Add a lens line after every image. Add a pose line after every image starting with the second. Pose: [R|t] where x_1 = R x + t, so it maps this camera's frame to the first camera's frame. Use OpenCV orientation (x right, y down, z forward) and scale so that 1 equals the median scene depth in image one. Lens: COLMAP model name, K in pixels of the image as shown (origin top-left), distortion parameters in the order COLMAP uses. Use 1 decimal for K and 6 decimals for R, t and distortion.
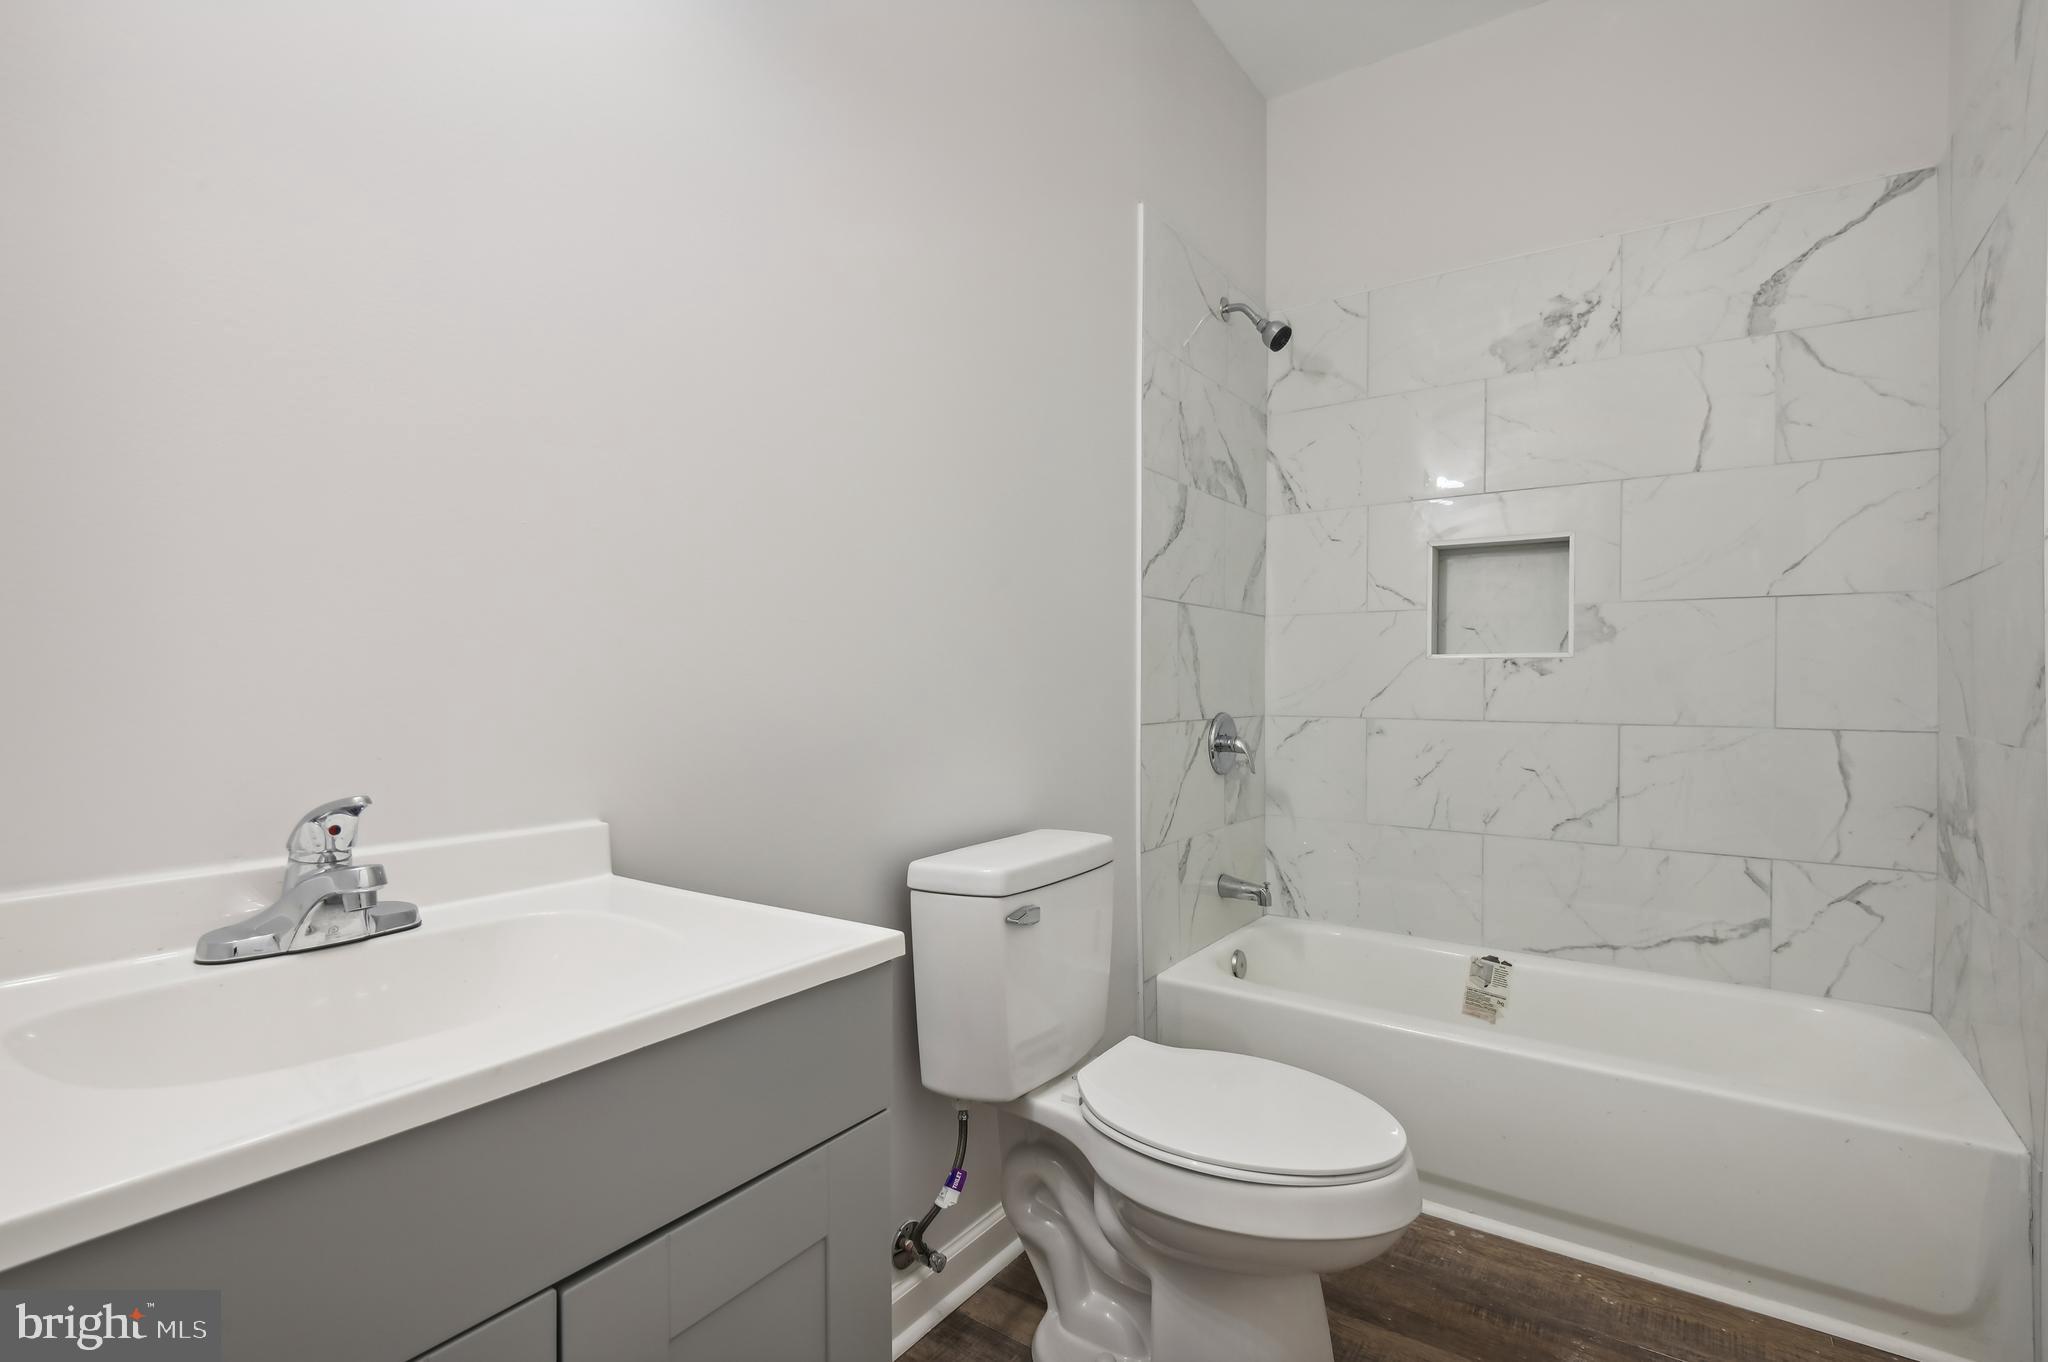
lens RADIAL K [[940.4, 0, 1023.3], [0, 940.4, 687.7], [0, 0, 1]] dist [0.031158, -0.024772]
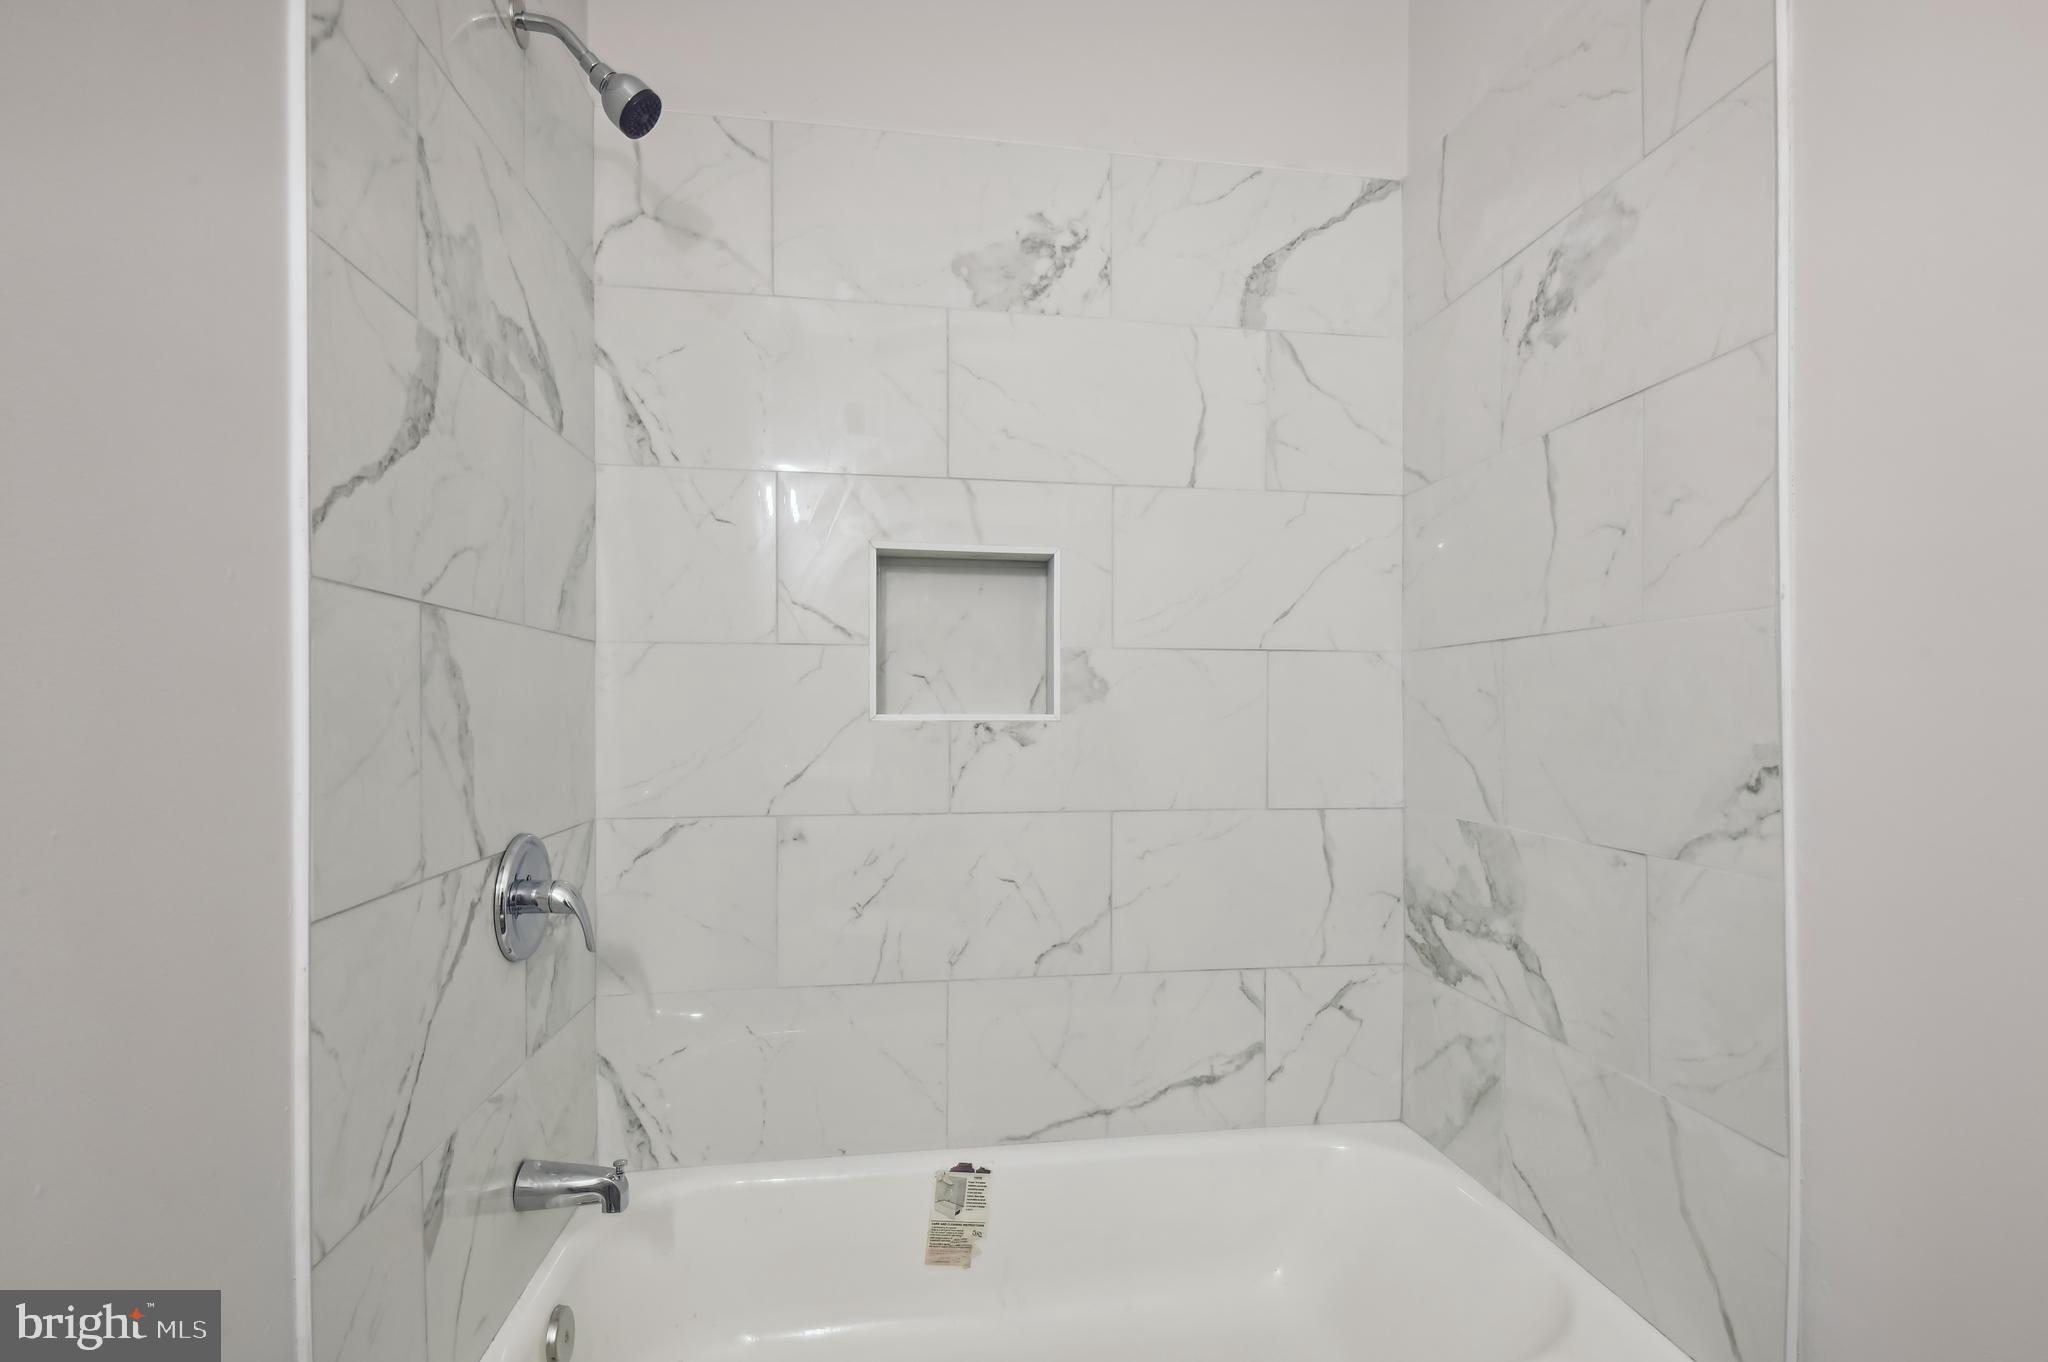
lens RADIAL K [[953.2, 0, 1035.1], [0, 953.2, 713.7], [0, 0, 1]] dist [0.040056, -0.026730]
pose [[0.728461, -0.003844, 0.685077, 0.066966], [0.005041, 0.999987, 0.000251, -0.038185], [-0.685069, 0.003271, 0.728471, 0.482333]]
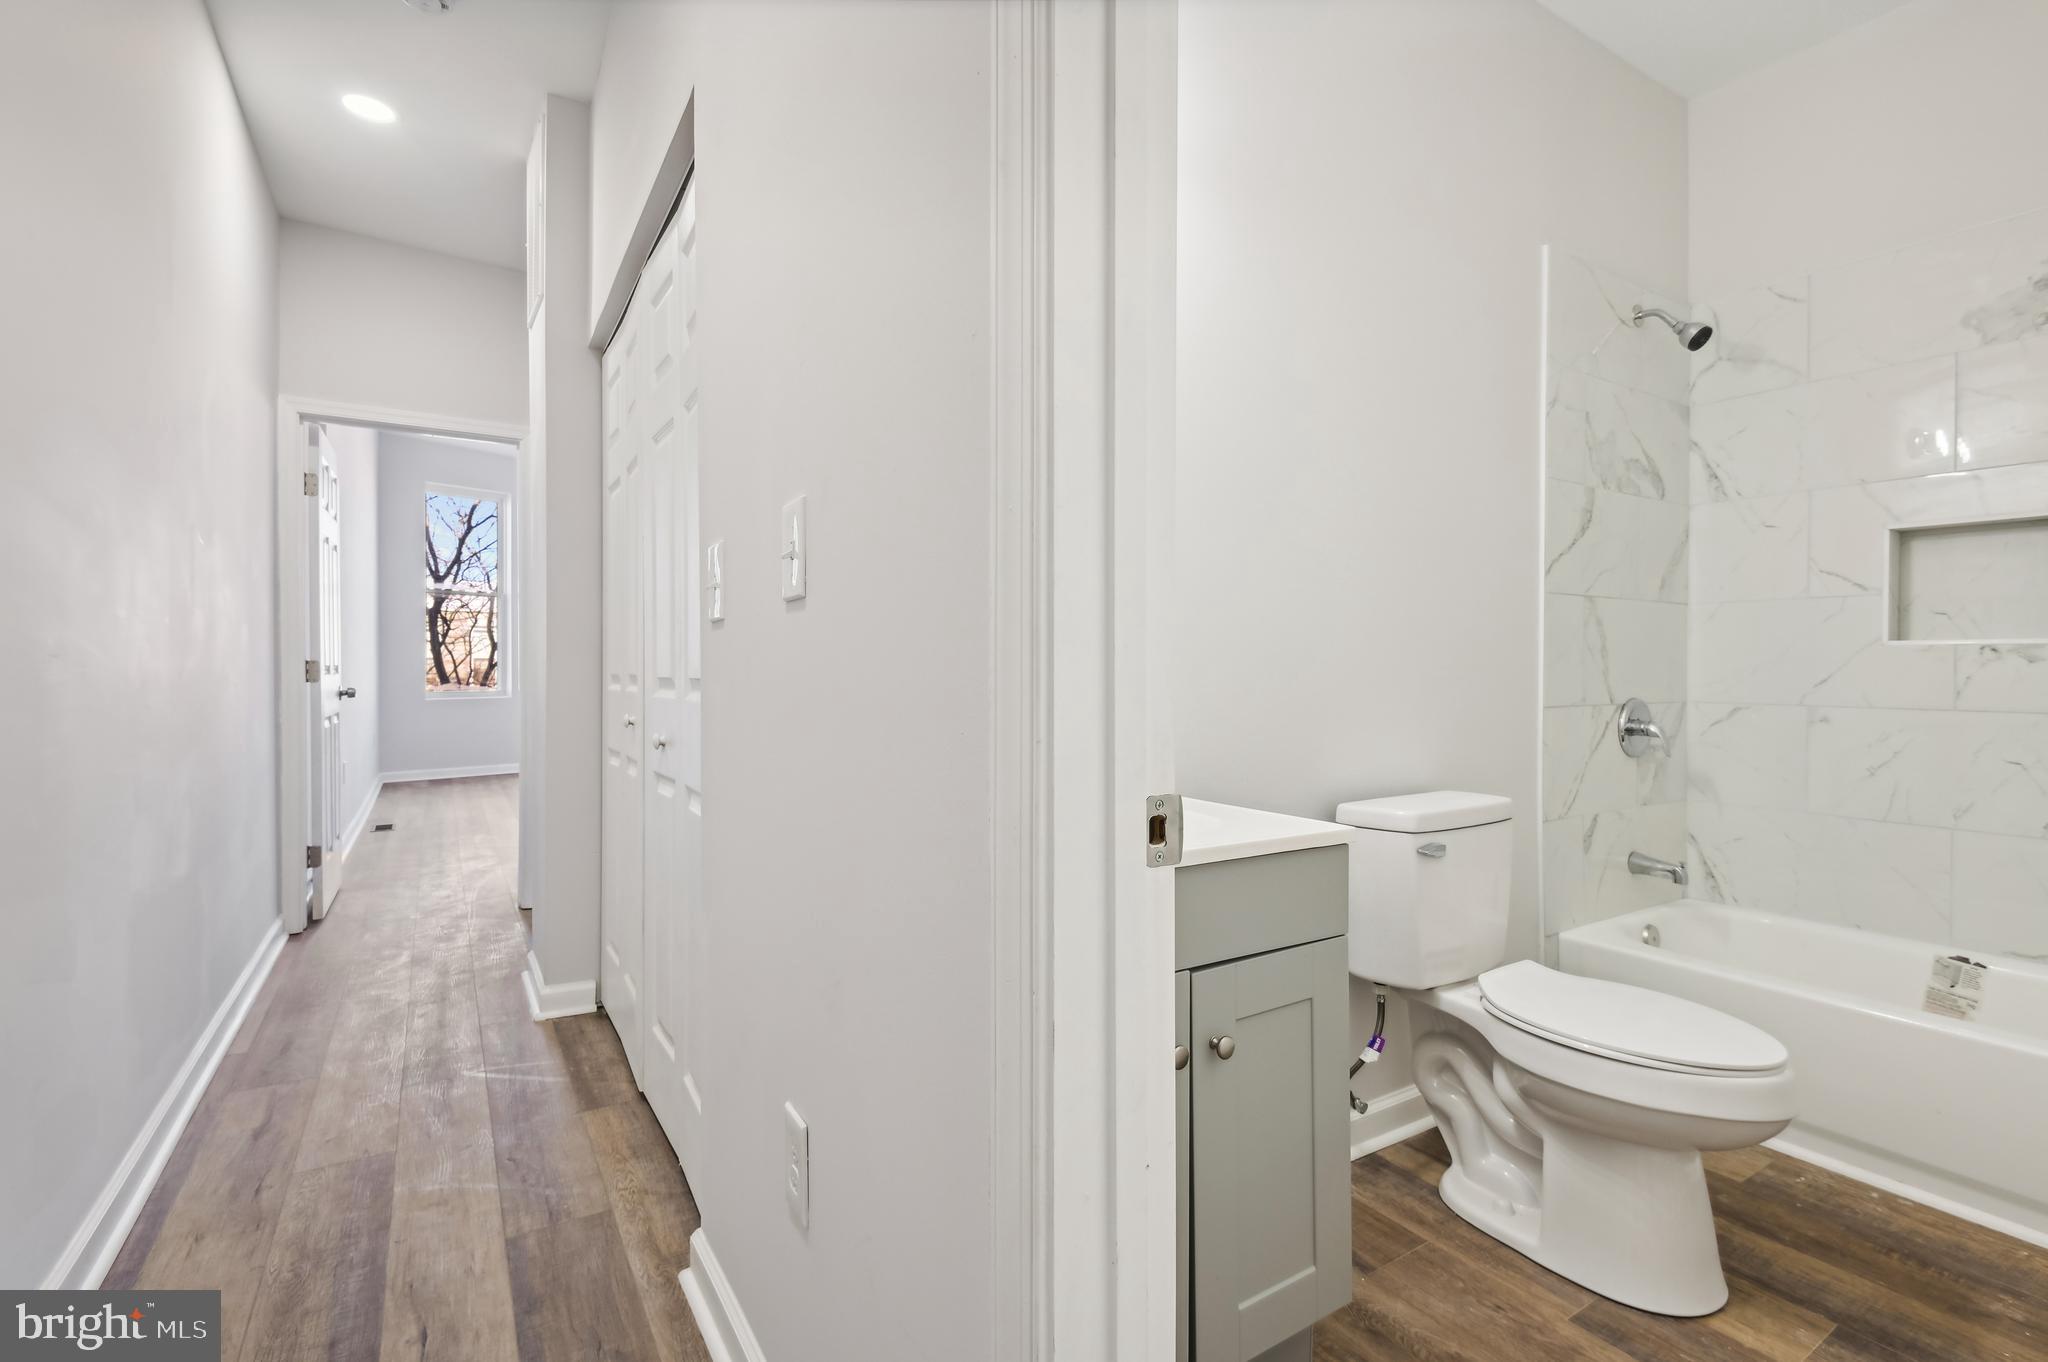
lens RADIAL K [[937.8, 0, 1023.1], [0, 937.8, 673.5], [0, 0, 1]] dist [0.014071, -0.008755]
pose [[0.922226, 0.003717, -0.386634, -0.012450], [-0.003902, 0.999992, 0.000305, 0.001334], [0.386632, 0.001228, 0.922233, -0.252065]]
